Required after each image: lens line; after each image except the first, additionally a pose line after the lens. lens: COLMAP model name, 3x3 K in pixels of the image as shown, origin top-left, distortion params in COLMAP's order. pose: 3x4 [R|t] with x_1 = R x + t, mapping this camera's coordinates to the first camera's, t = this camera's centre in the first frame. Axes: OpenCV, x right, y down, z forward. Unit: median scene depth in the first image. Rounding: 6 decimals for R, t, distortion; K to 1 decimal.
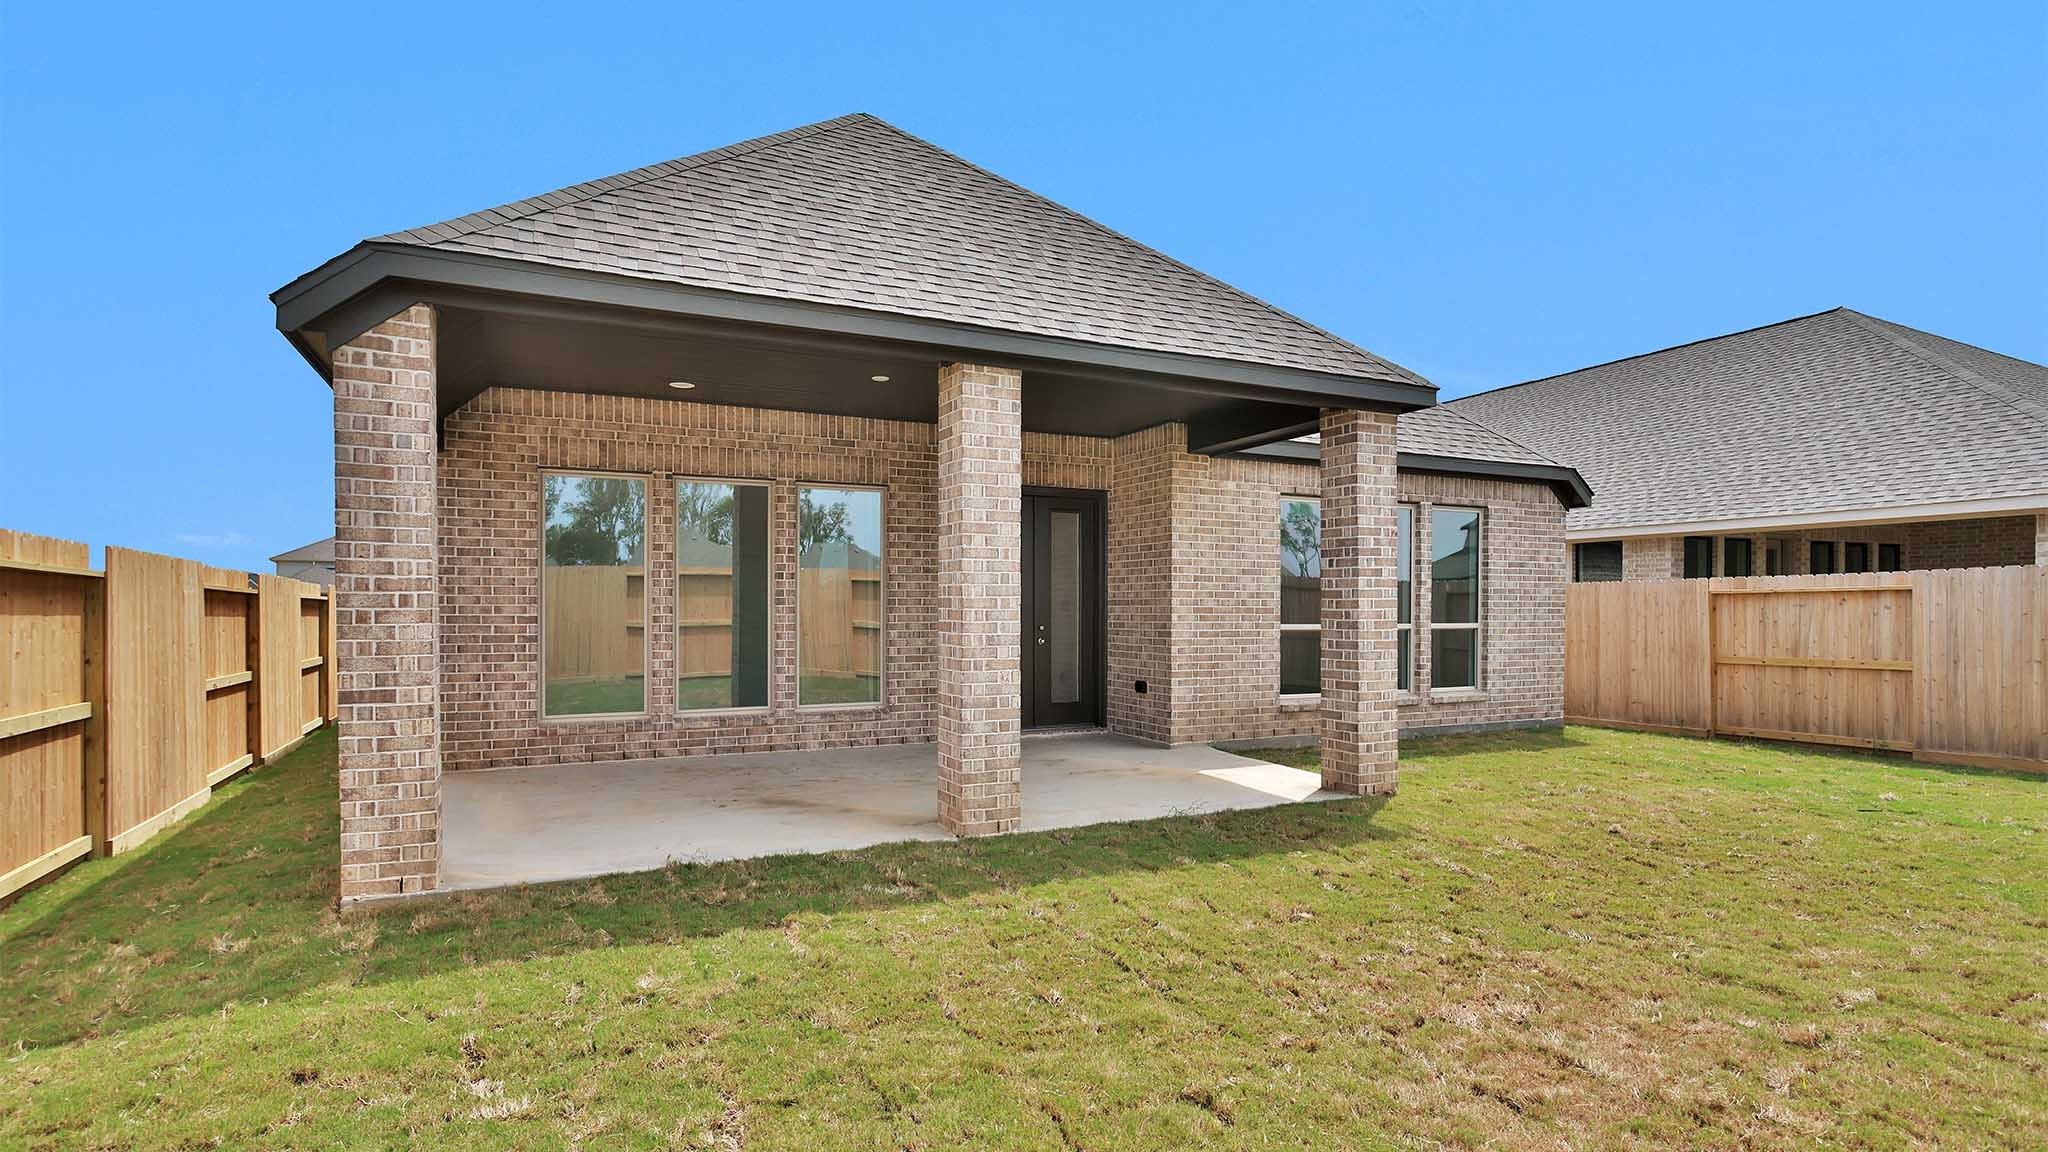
lens RADIAL K [[983.1, 0, 1042.3], [0, 983.1, 593.1], [0, 0, 1]] dist [-0.025605, 0.013592]
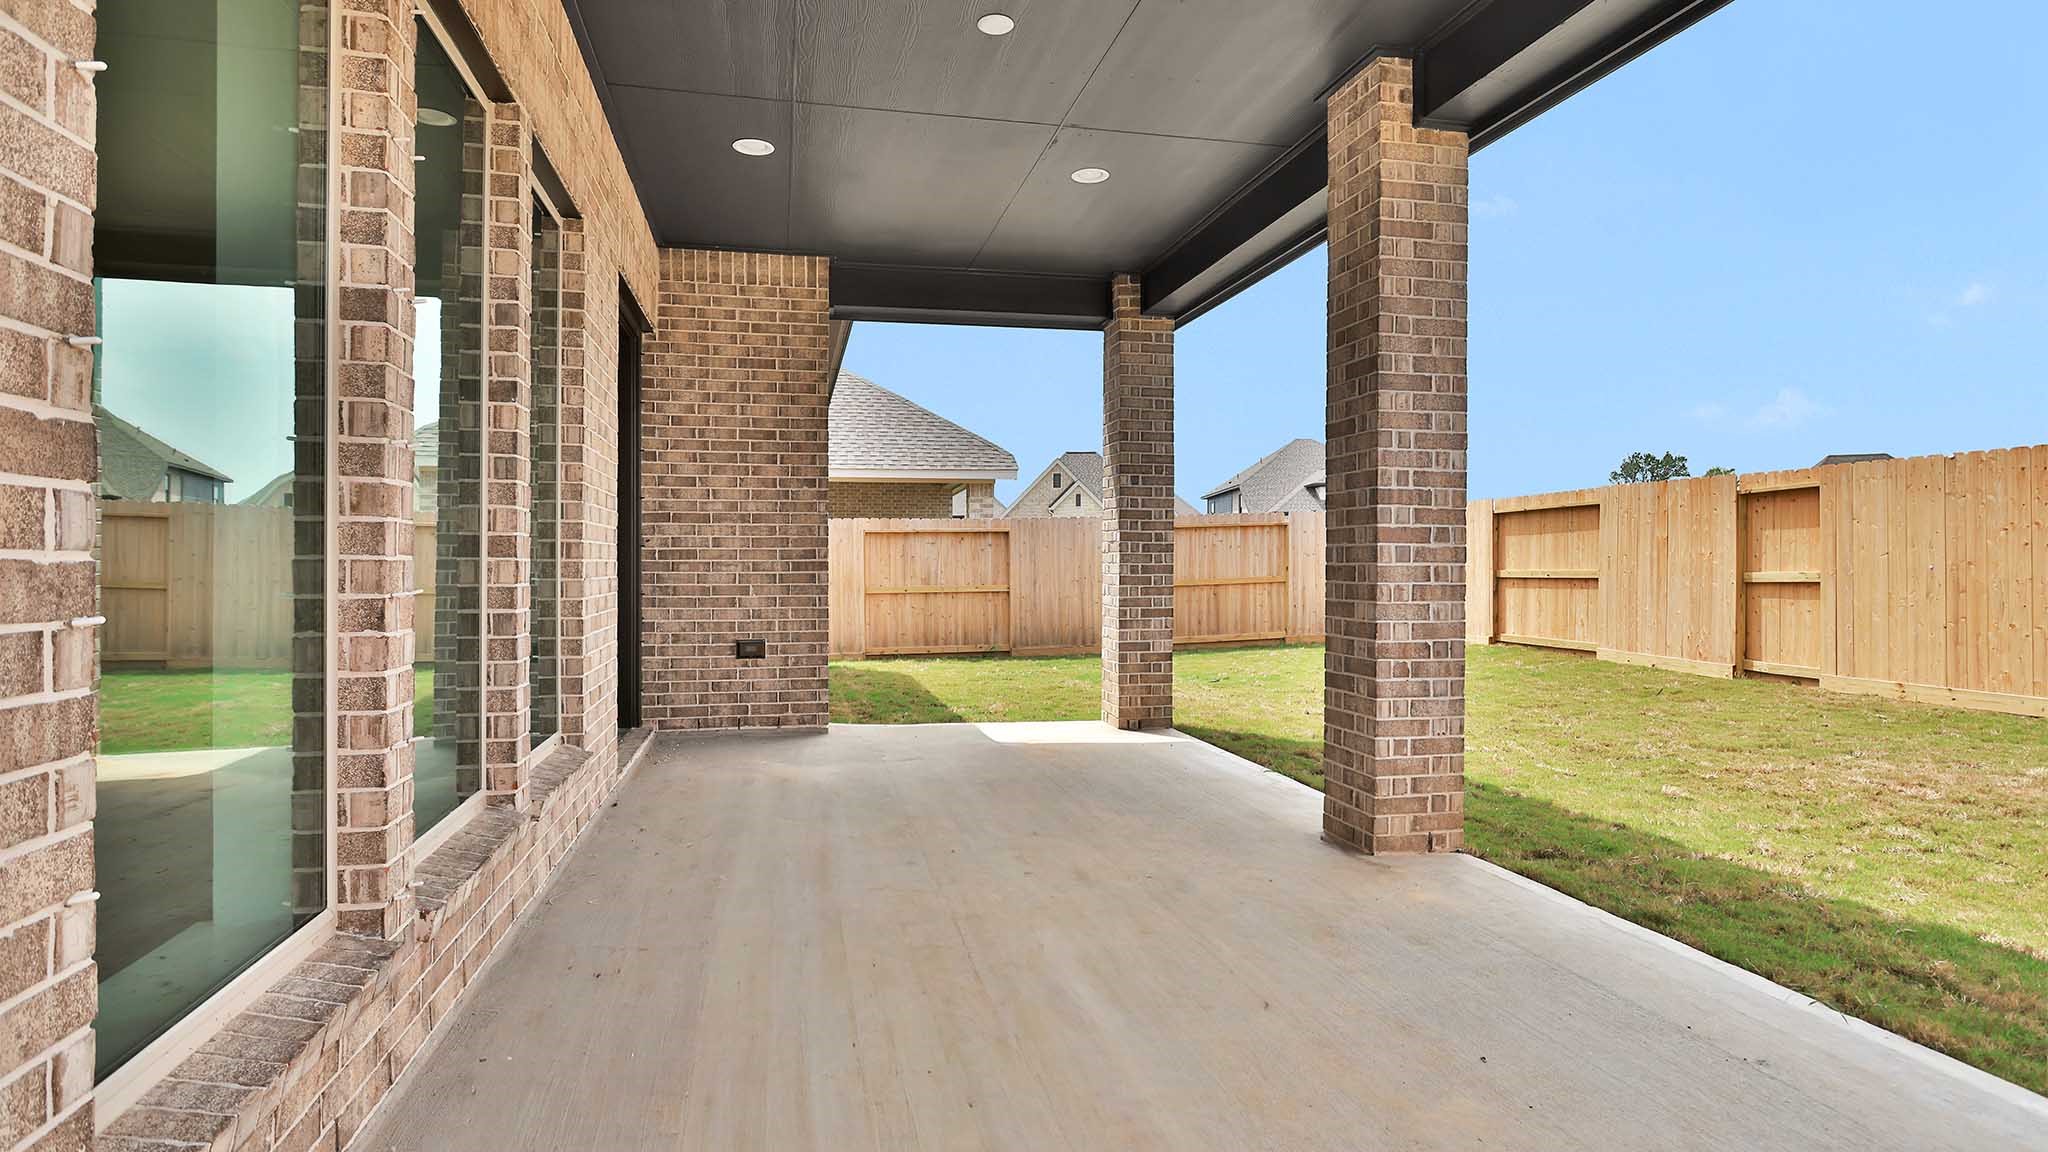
lens RADIAL K [[983.1, 0, 1035.3], [0, 983.1, 556.9], [0, 0, 1]] dist [-0.025605, 0.013592]
pose [[0.275063, 0.001983, 0.961424, -0.457790], [-0.014376, 0.999895, 0.002050, 0.030124], [-0.961319, -0.014385, 0.275062, 0.631081]]
